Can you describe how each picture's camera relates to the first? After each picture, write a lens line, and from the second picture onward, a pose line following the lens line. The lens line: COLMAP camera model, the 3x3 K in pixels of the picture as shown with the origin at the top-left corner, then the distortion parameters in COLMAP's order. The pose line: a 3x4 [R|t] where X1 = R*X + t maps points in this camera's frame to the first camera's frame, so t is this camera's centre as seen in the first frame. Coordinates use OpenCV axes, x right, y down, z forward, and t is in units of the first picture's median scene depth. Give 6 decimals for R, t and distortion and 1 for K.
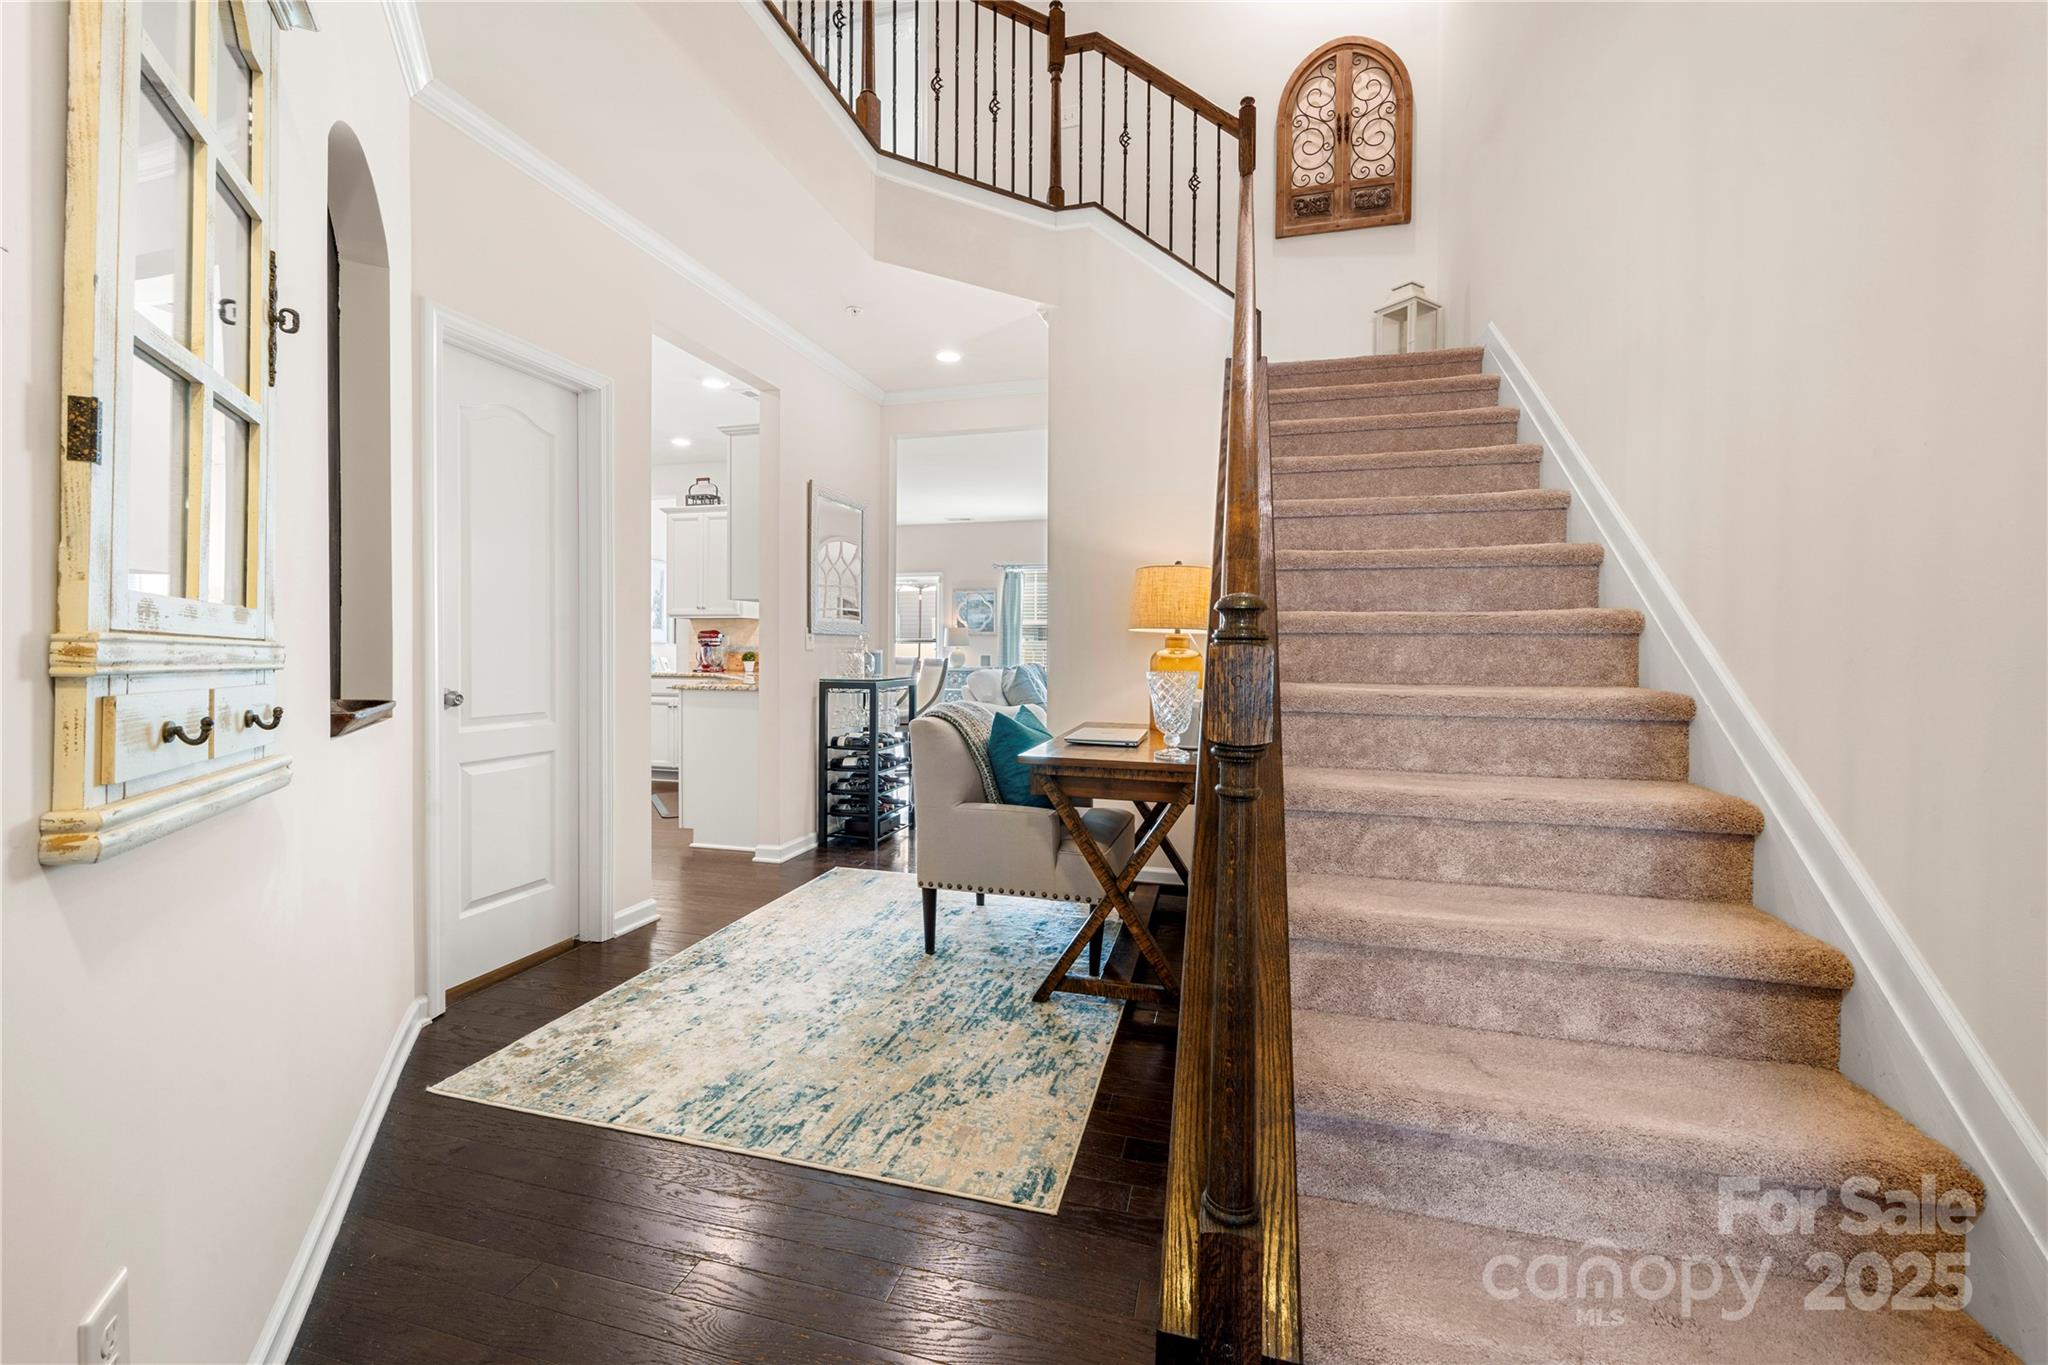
lens RADIAL K [[814.6, 0, 1024.2], [0, 814.6, 652.6], [0, 0, 1]] dist [0.000636, 0.000043]
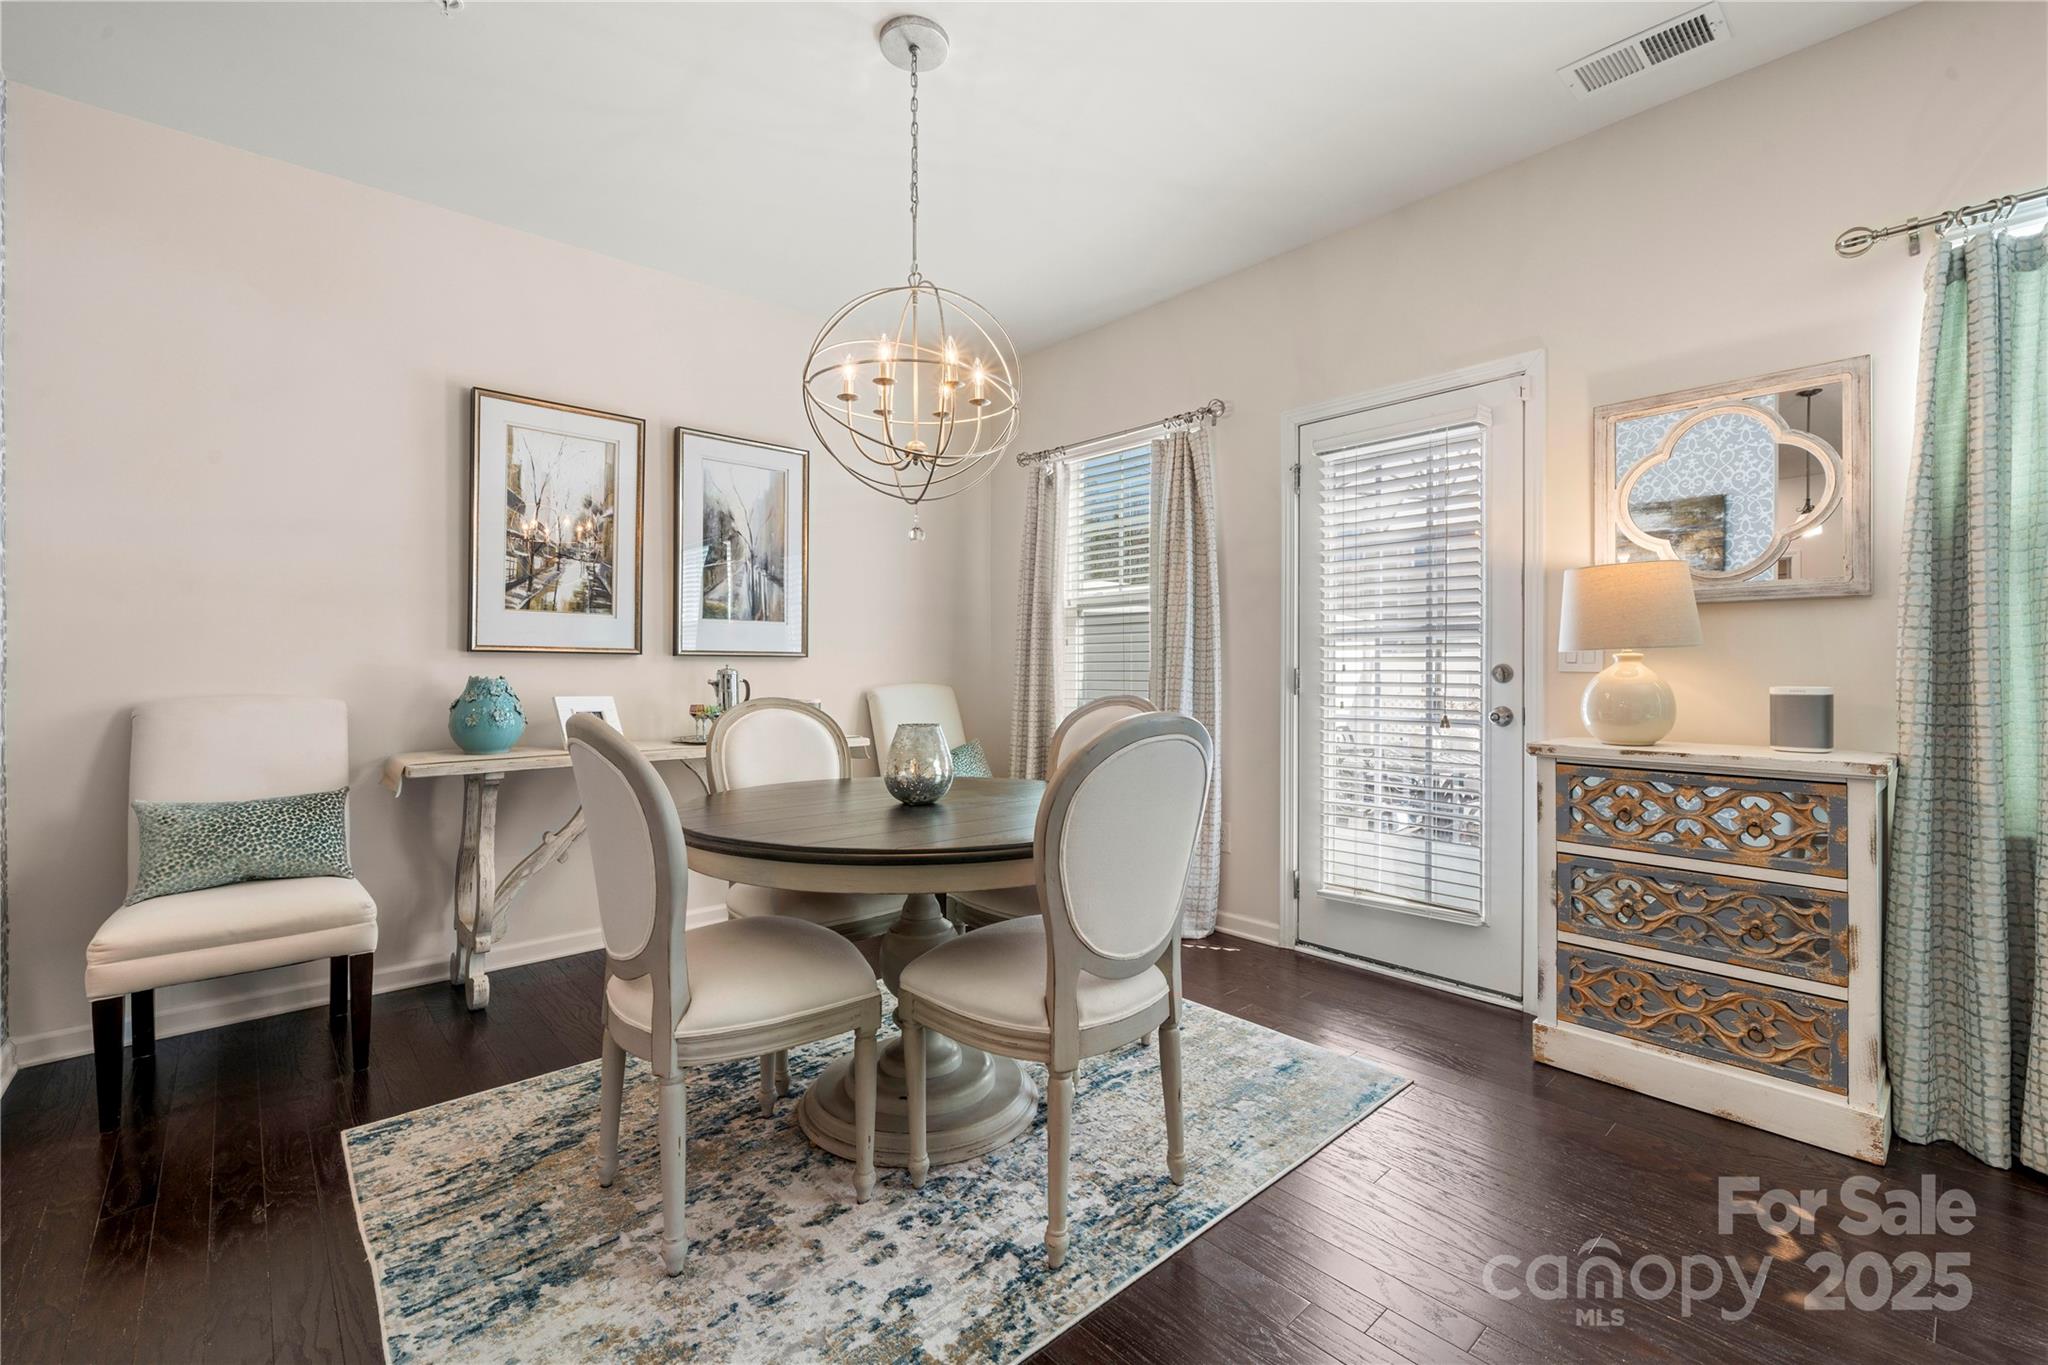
lens RADIAL K [[868.6, 0, 1027.0], [0, 868.6, 660.5], [0, 0, 1]] dist [0.002576, 0.000107]
pose [[0.836769, -0.008784, -0.547486, -0.350995], [0.005874, 0.999958, -0.007066, -0.020580], [0.547525, 0.002696, 0.836785, 2.848958]]
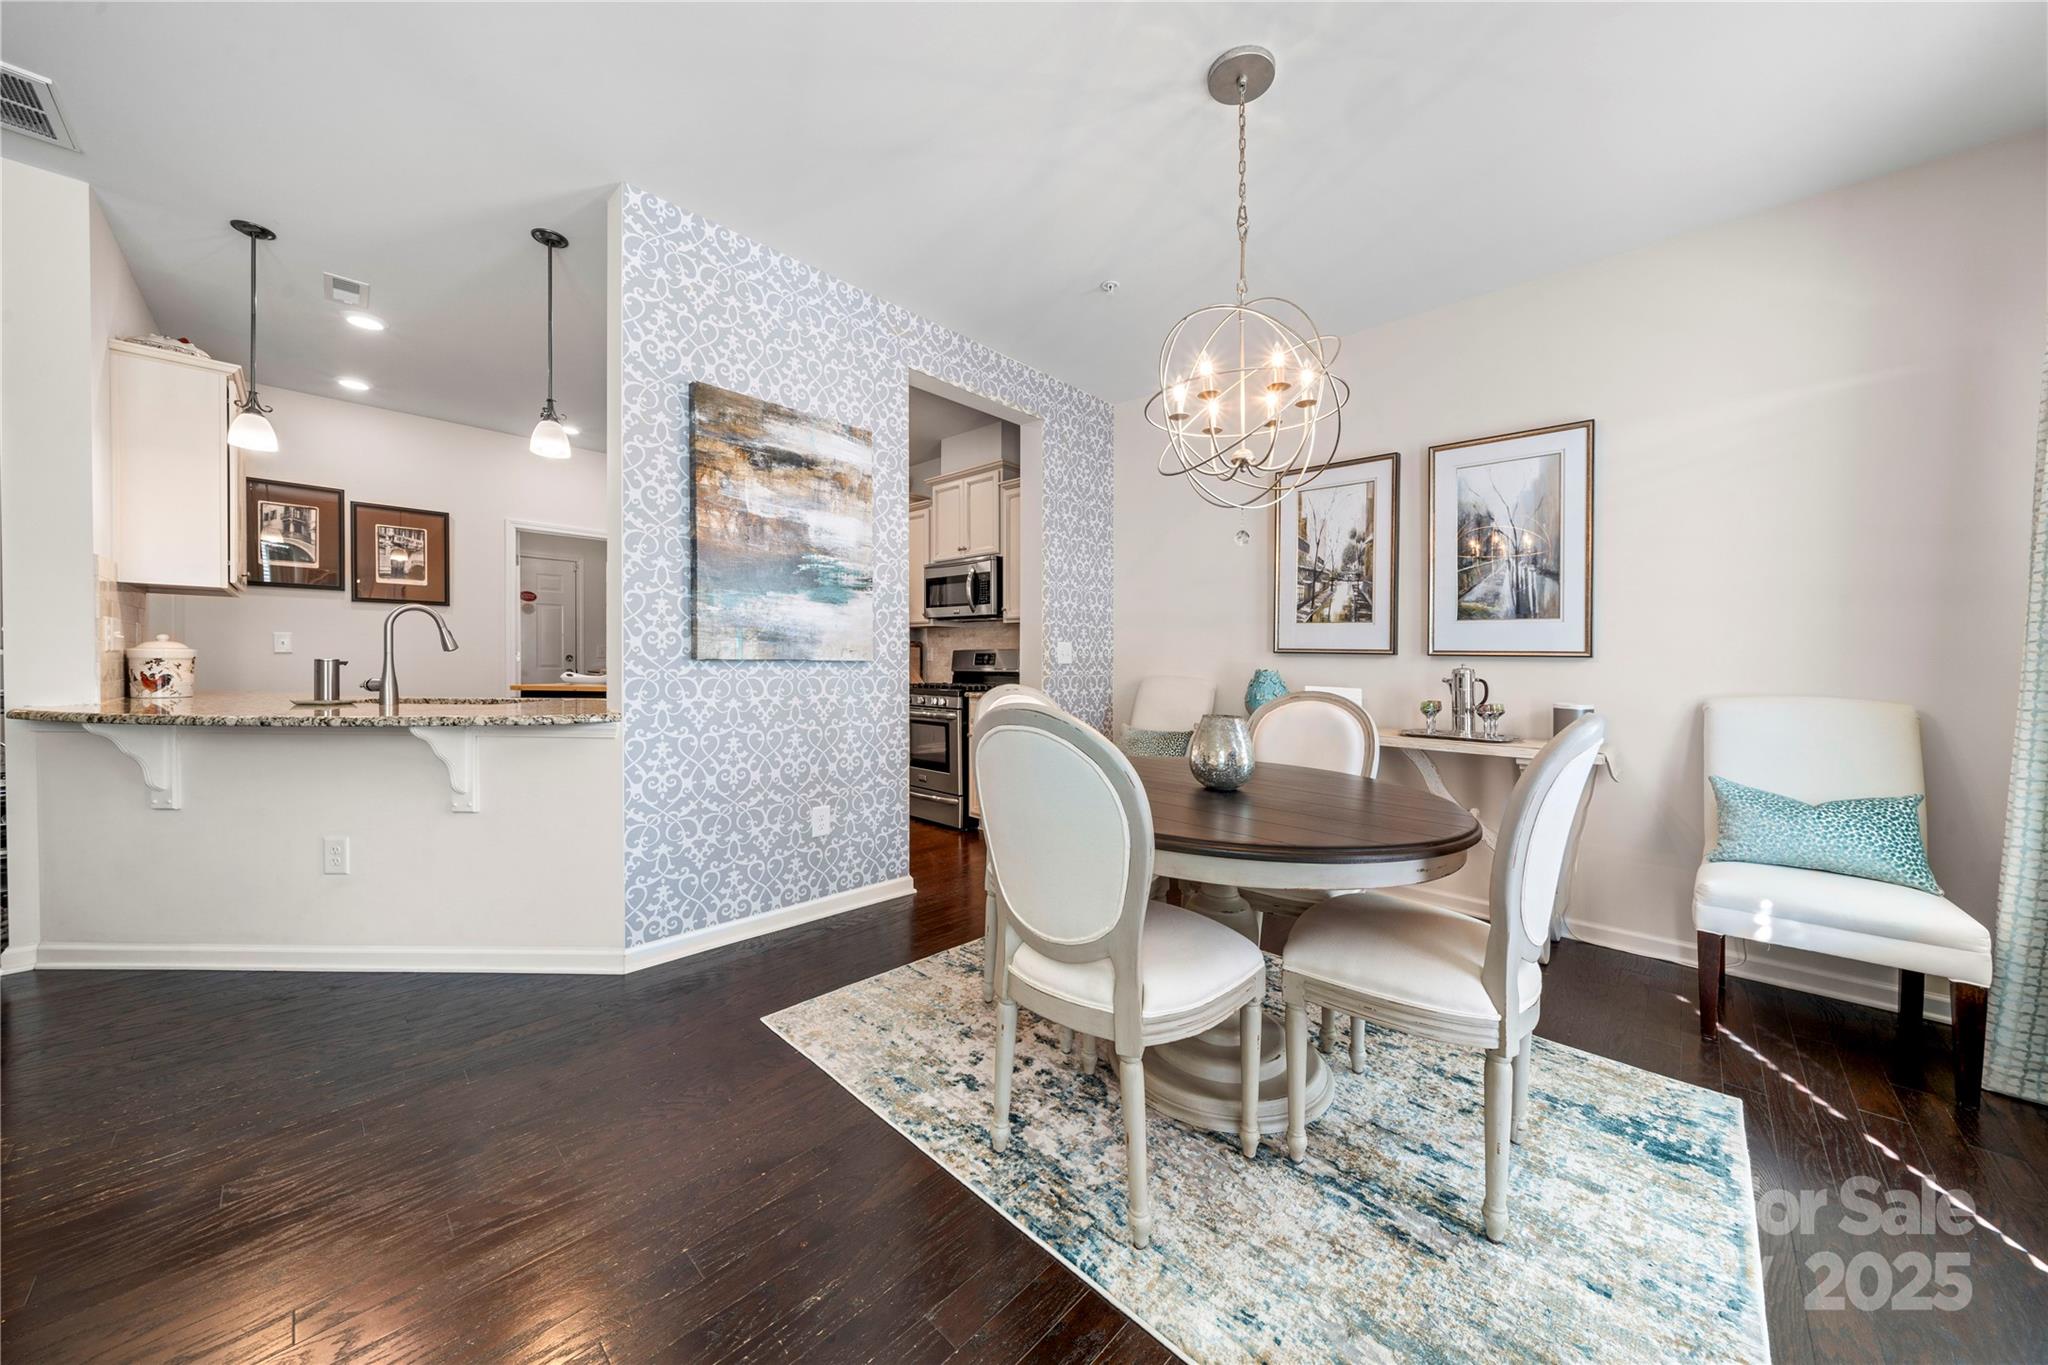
lens RADIAL K [[698.0, 0, 1022.6], [0, 698.0, 670.9], [0, 0, 1]] dist [-0.005498, -0.000050]
pose [[-0.484241, -0.001642, -0.874933, -0.168061], [-0.017980, 0.999806, 0.008075, -0.012324], [0.874750, 0.019642, -0.484177, 3.648792]]
